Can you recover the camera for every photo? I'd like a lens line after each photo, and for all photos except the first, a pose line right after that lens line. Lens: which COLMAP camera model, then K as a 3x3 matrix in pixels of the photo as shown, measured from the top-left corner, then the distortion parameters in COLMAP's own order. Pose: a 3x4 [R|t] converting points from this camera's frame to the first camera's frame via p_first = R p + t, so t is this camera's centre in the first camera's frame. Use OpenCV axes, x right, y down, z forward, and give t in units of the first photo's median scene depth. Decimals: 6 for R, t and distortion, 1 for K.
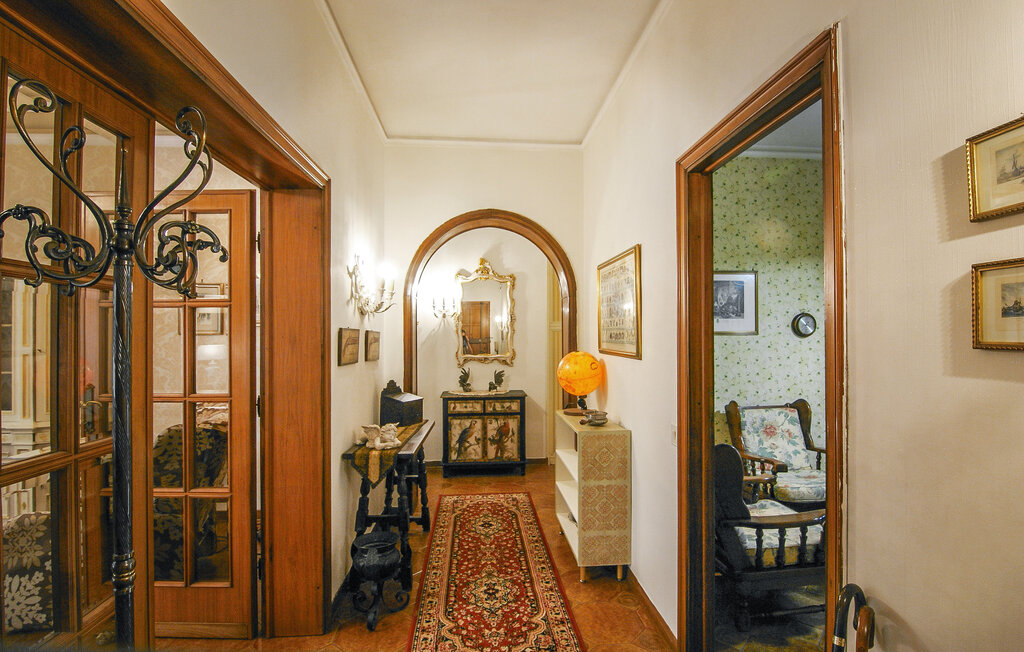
lens RADIAL K [[553.1, 0, 512.0], [0, 553.1, 326.0], [0, 0, 1]] dist [-0.000327, -0.000433]
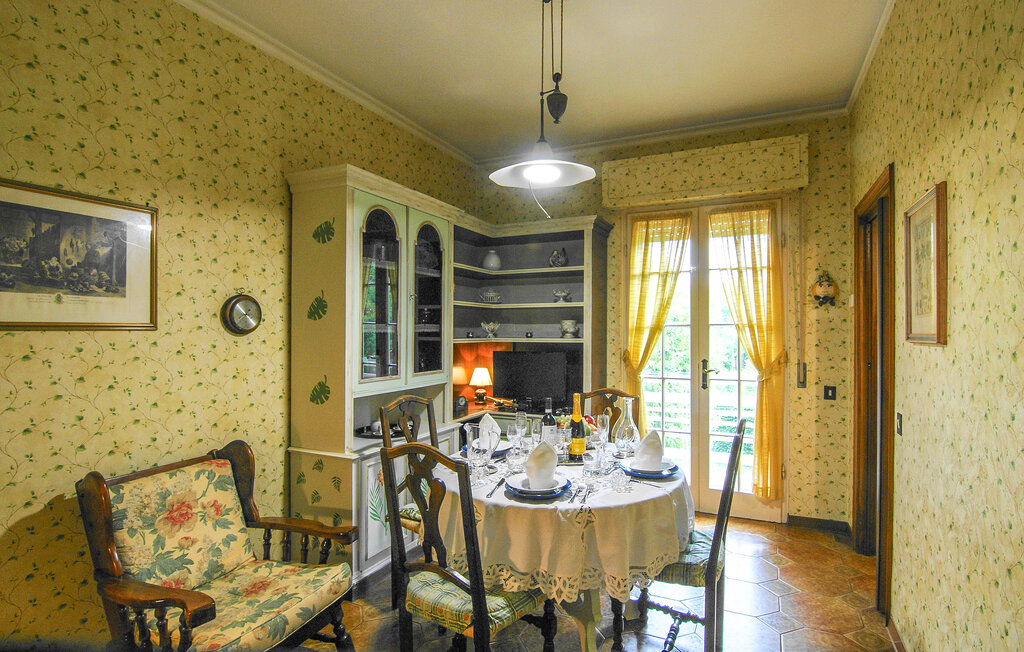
lens RADIAL K [[490.7, 0, 512.0], [0, 490.7, 326.0], [0, 0, 1]] dist [-0.027285, -0.000499]
pose [[0.519983, 0.009871, 0.854119, 0.229873], [-0.009962, 0.999935, -0.005492, 0.010976], [-0.854118, -0.005653, 0.520048, 0.475846]]
